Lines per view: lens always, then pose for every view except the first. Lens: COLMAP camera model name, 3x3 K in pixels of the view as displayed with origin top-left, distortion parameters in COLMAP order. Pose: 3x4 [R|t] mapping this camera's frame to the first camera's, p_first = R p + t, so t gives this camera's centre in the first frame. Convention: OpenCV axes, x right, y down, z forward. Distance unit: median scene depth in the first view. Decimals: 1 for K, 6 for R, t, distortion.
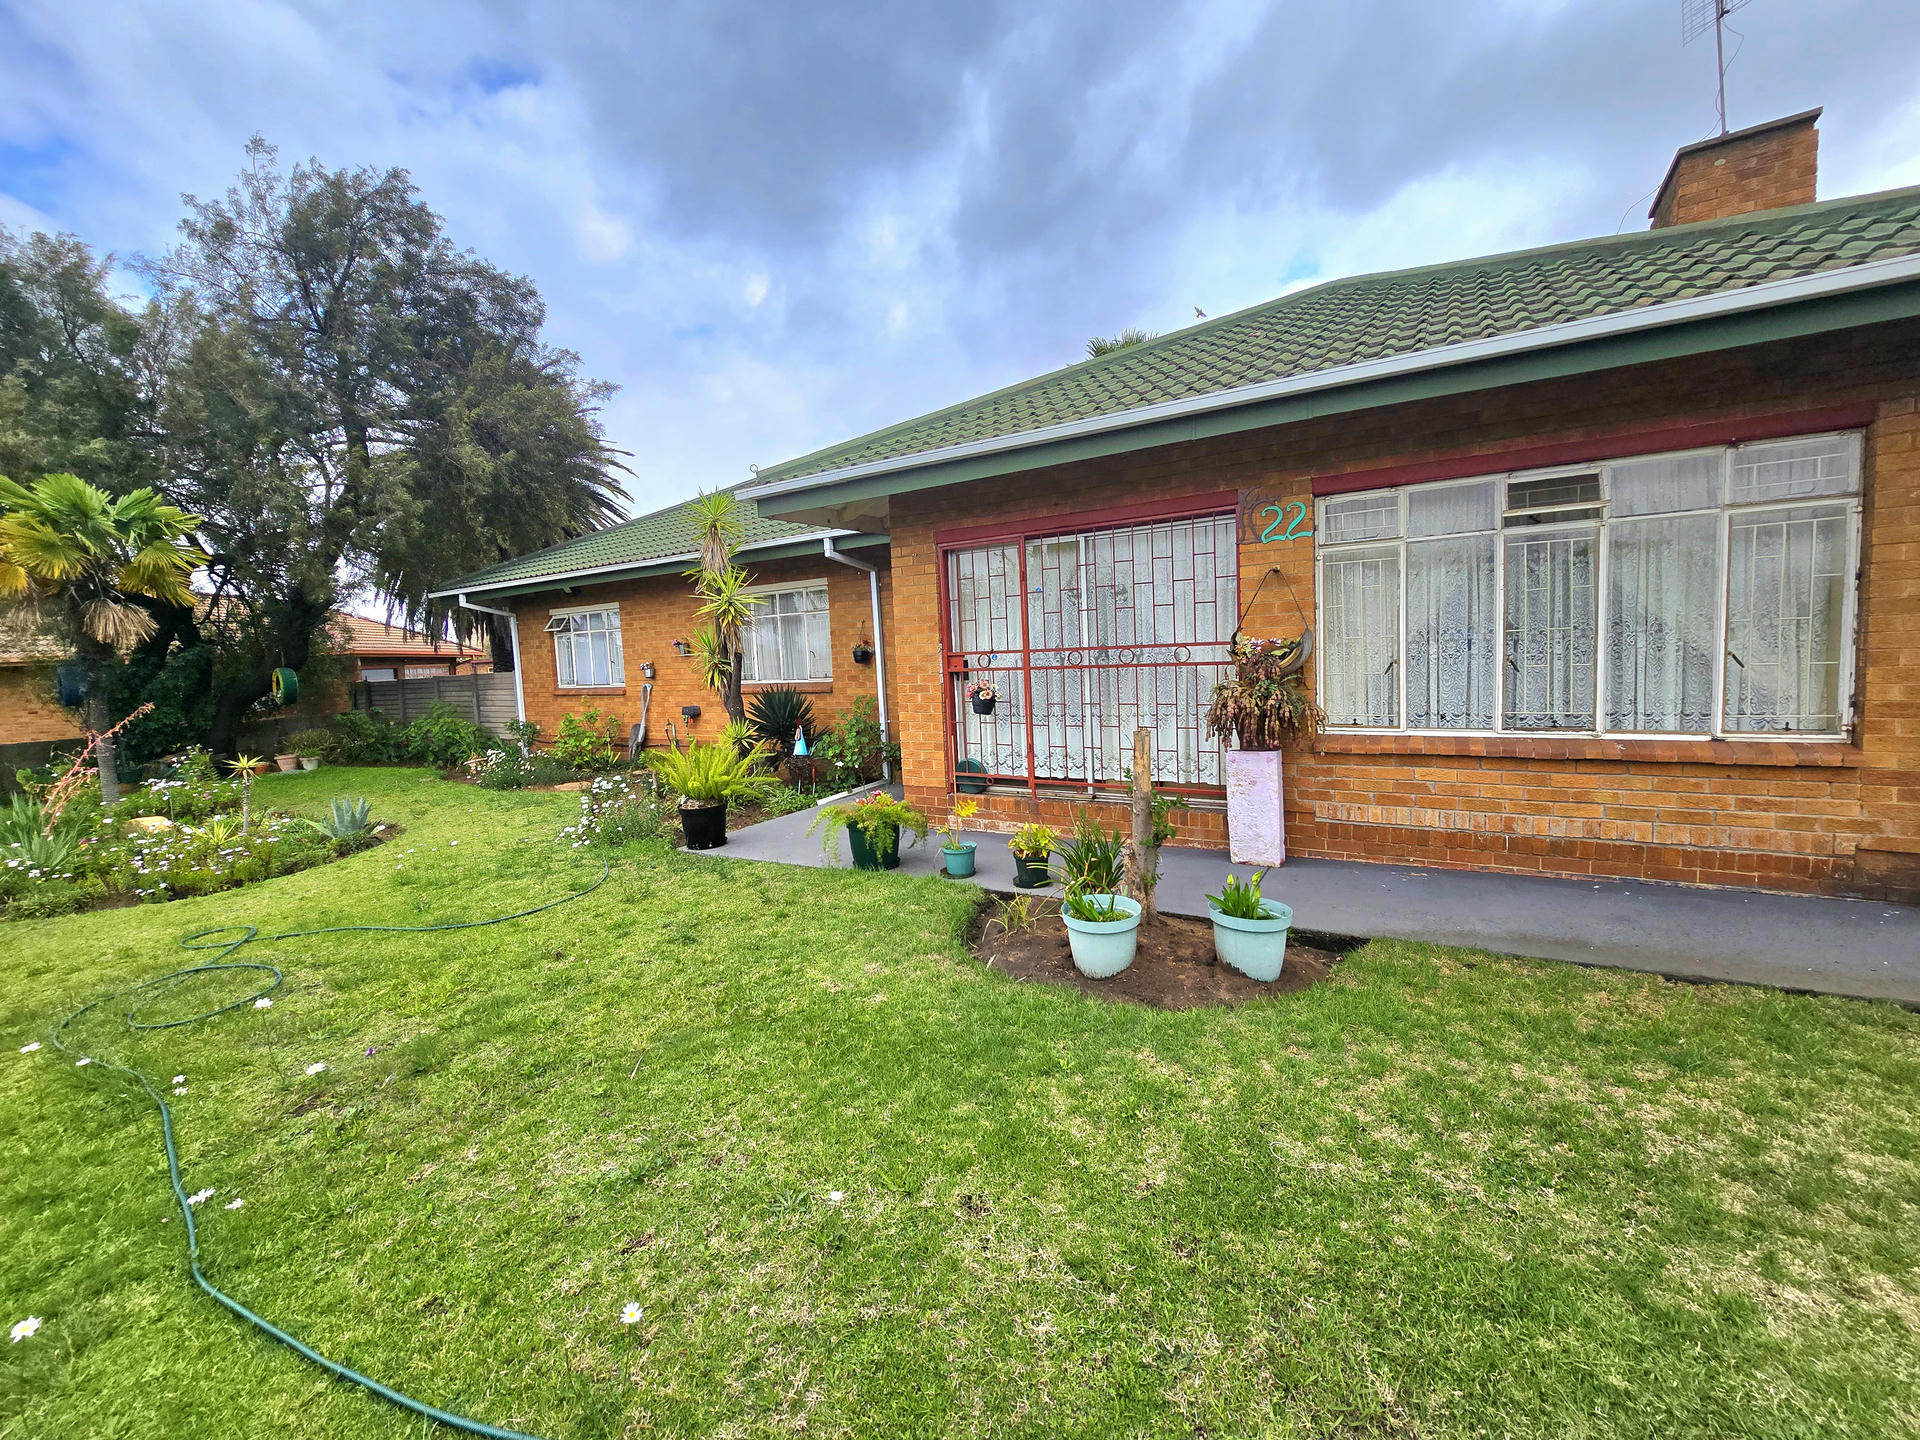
lens RADIAL K [[790.4, 0, 957.1], [0, 790.4, 705.2], [0, 0, 1]] dist [-0.000761, -0.000121]
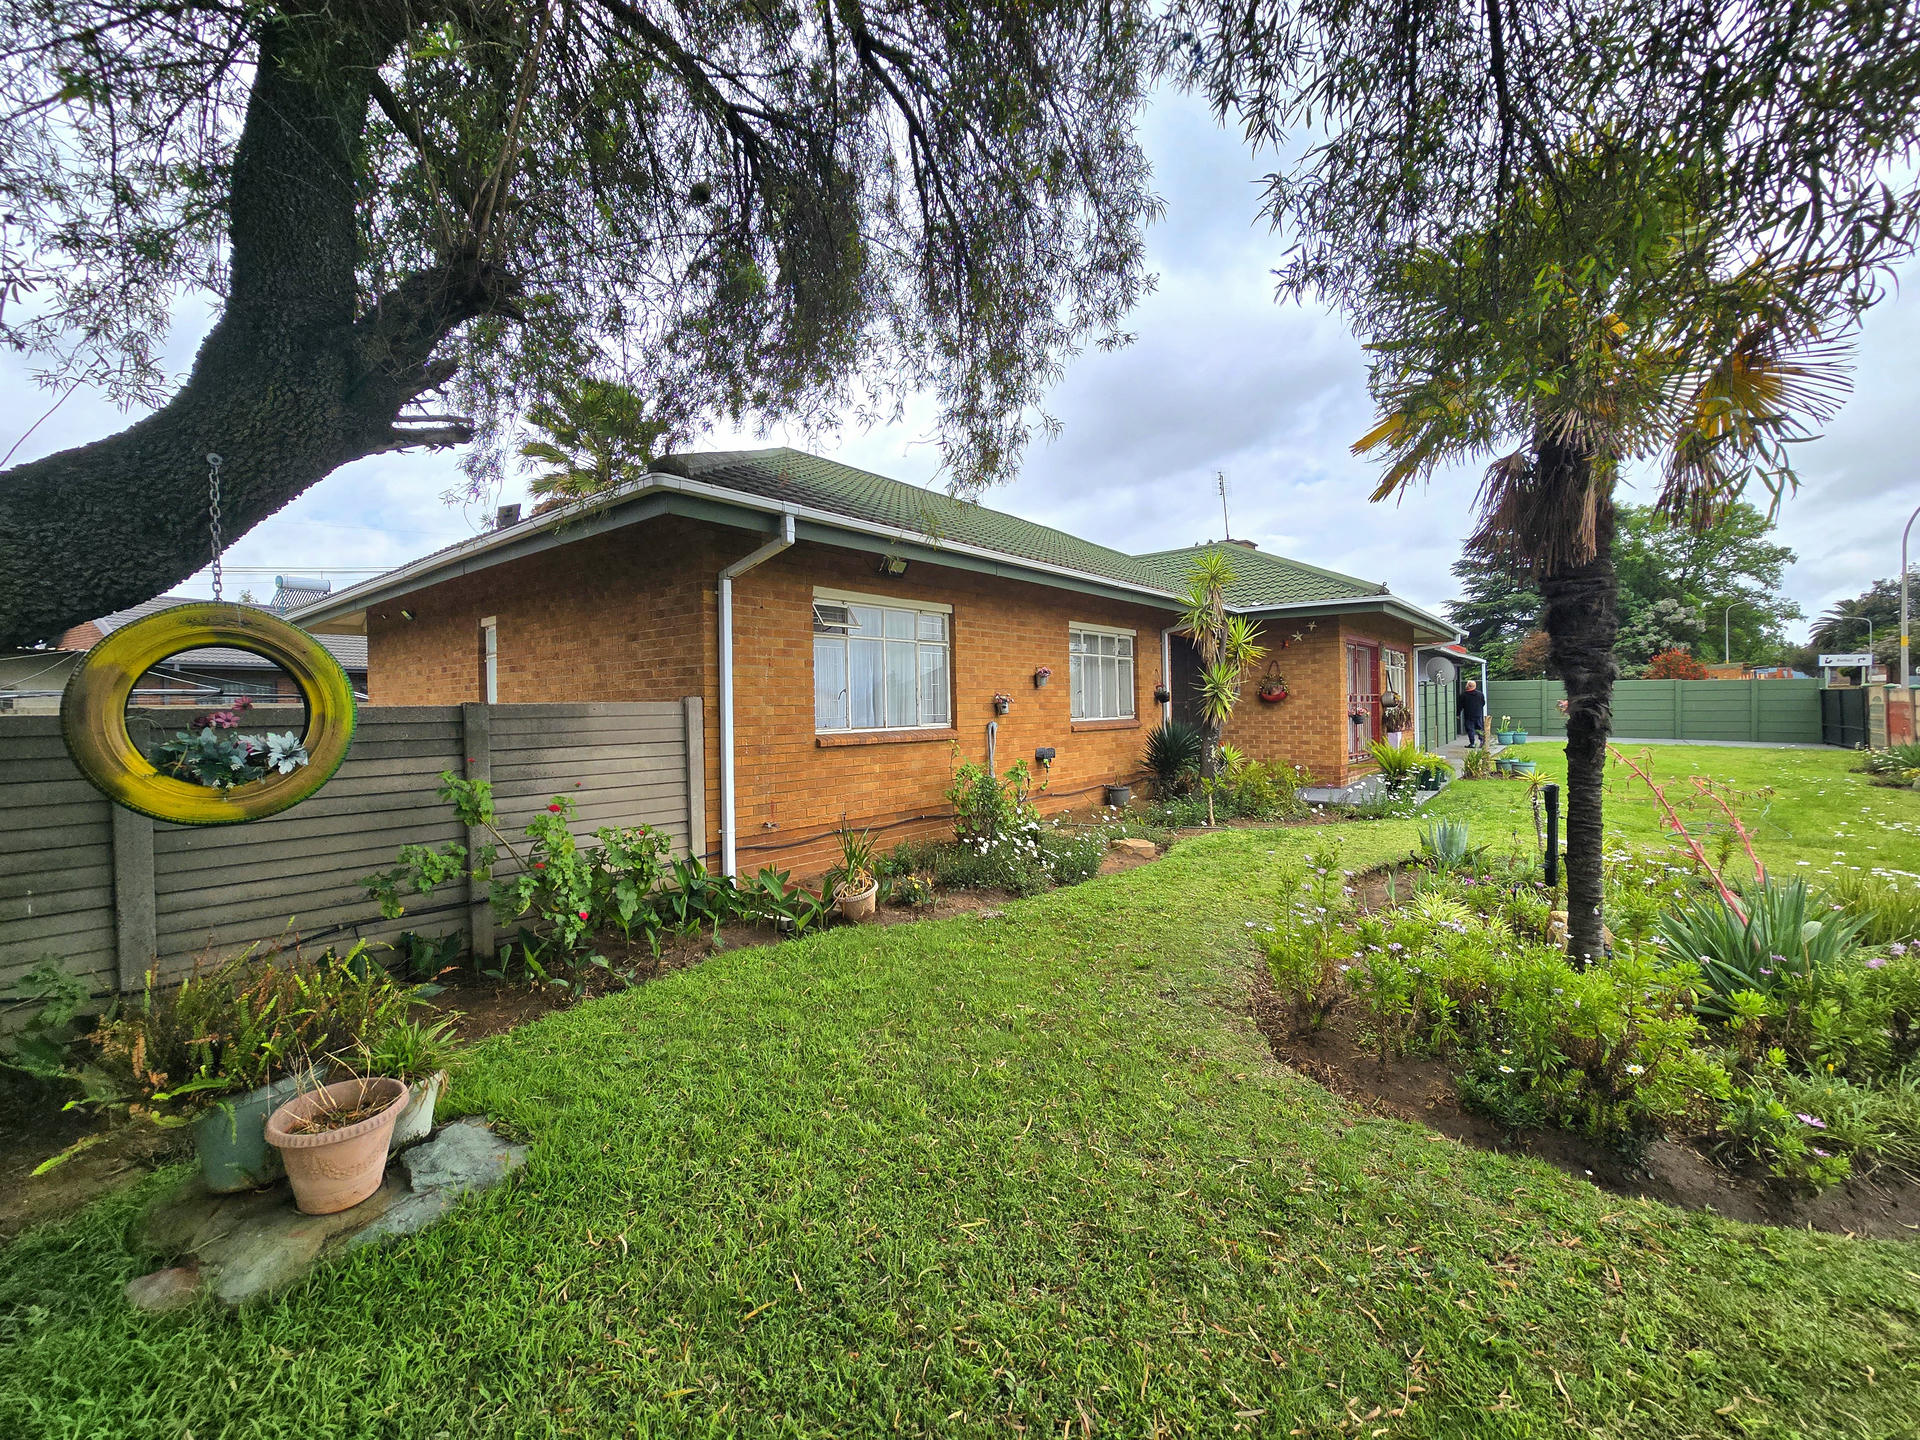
lens RADIAL K [[790.4, 0, 957.1], [0, 790.4, 705.2], [0, 0, 1]] dist [-0.000761, -0.000121]
pose [[0.117211, 0.042762, 0.992186, -1.890255], [0.077248, 0.995653, -0.052037, -0.012244], [-0.990098, 0.082744, 0.113398, 1.575963]]
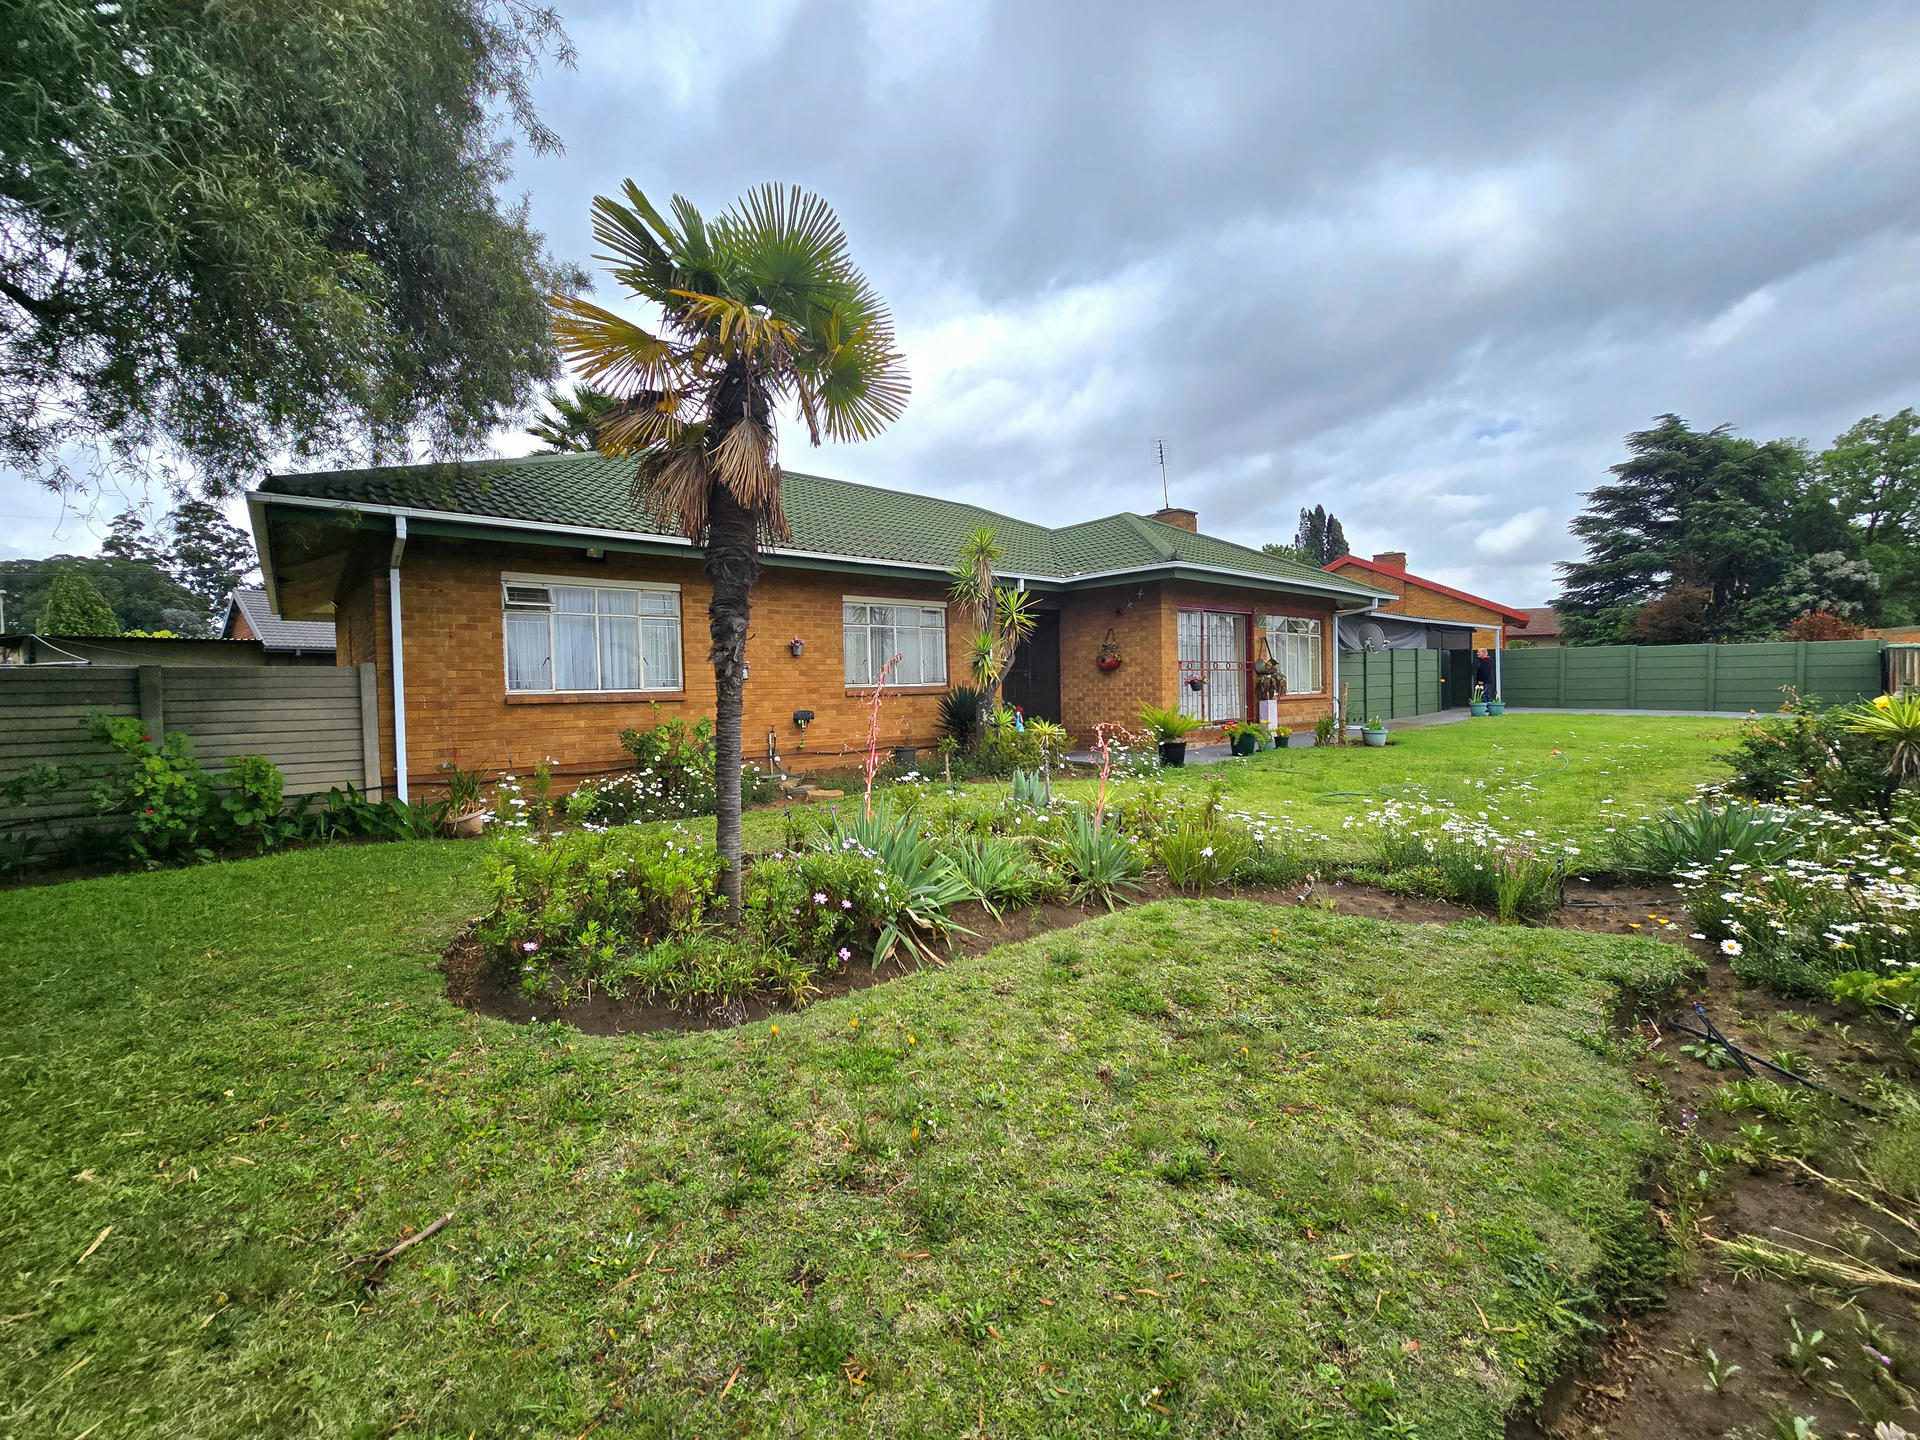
lens RADIAL K [[783.2, 0, 954.7], [0, 783.2, 708.5], [0, 0, 1]] dist [0.001841, 0.000391]
pose [[0.301246, 0.014060, 0.953443, -1.862092], [0.071984, 0.996703, -0.037442, 0.073332], [-0.950825, 0.079911, 0.299241, 0.872788]]
